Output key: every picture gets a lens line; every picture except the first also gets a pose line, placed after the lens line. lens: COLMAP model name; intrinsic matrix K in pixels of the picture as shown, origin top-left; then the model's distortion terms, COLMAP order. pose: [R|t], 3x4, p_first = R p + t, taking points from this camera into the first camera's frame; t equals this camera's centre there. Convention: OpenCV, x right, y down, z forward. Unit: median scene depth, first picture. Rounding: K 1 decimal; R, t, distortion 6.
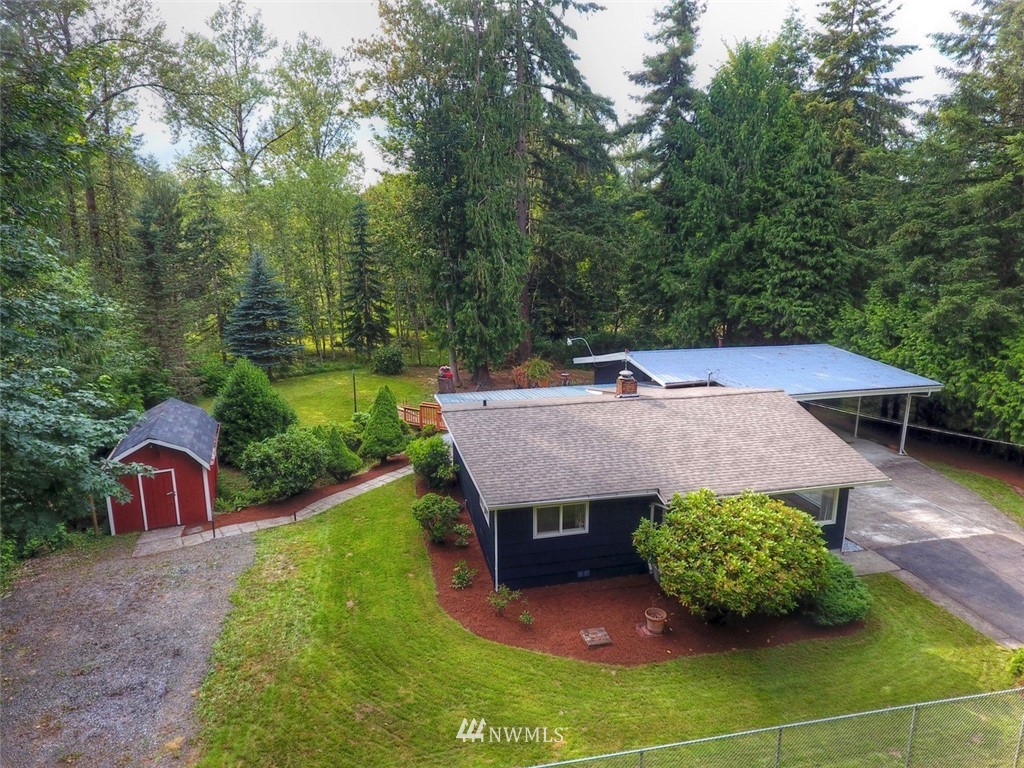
lens RADIAL K [[602.6, 0, 512.0], [0, 602.6, 384.0], [0, 0, 1]] dist [-0.000080, 0.000399]
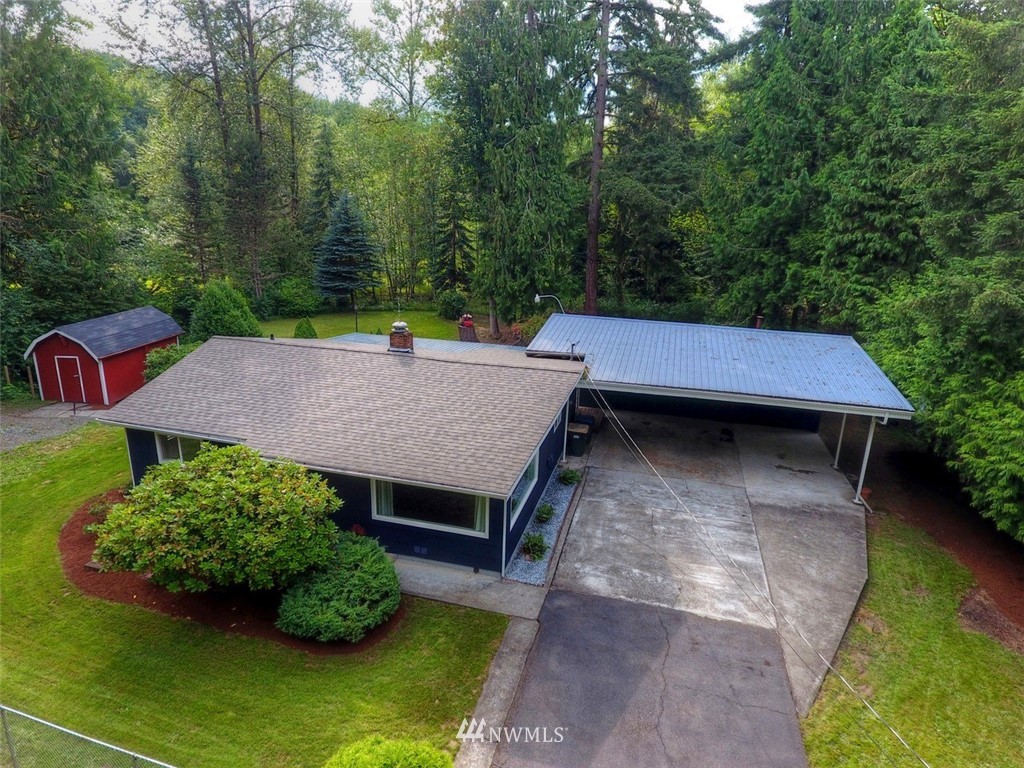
lens RADIAL K [[602.6, 0, 512.0], [0, 602.6, 384.0], [0, 0, 1]] dist [-0.000080, 0.000399]
pose [[0.885514, 0.161046, -0.435809, 0.449138], [-0.133105, 0.986621, 0.094136, -0.022502], [0.445138, -0.025350, 0.895103, 0.165593]]
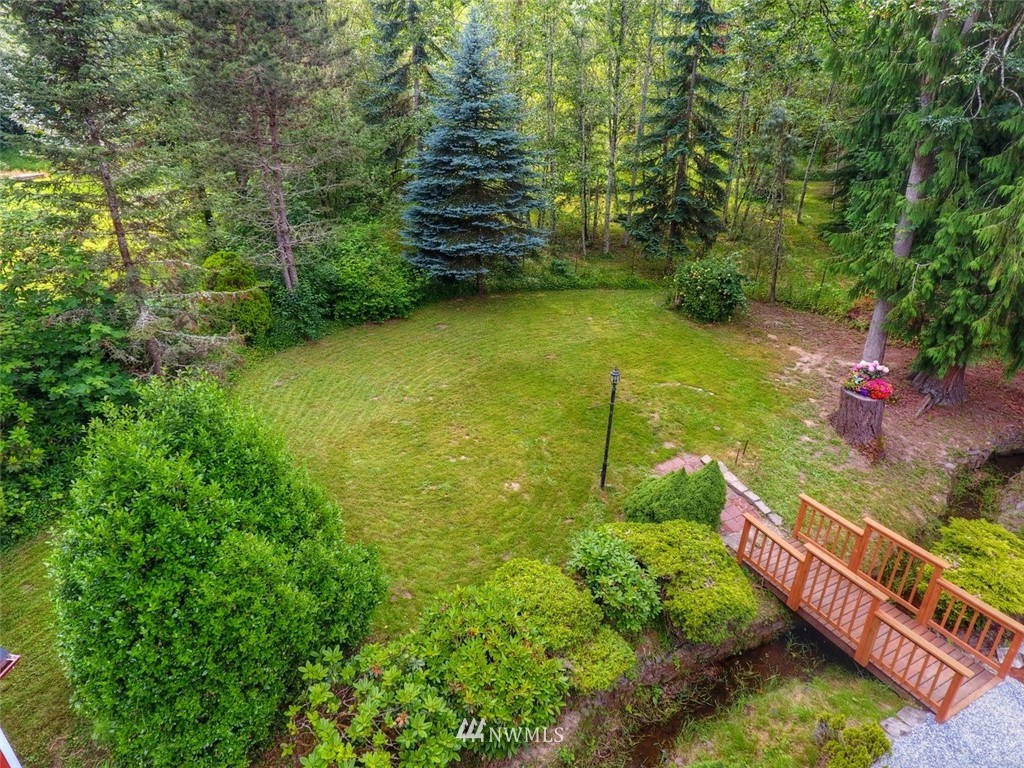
lens RADIAL K [[602.6, 0, 512.0], [0, 602.6, 384.0], [0, 0, 1]] dist [-0.000080, 0.000399]
pose [[0.884185, 0.229828, -0.406689, -0.169545], [-0.123804, 0.954757, 0.270390, -0.097196], [0.450432, -0.188726, 0.872636, 0.653138]]
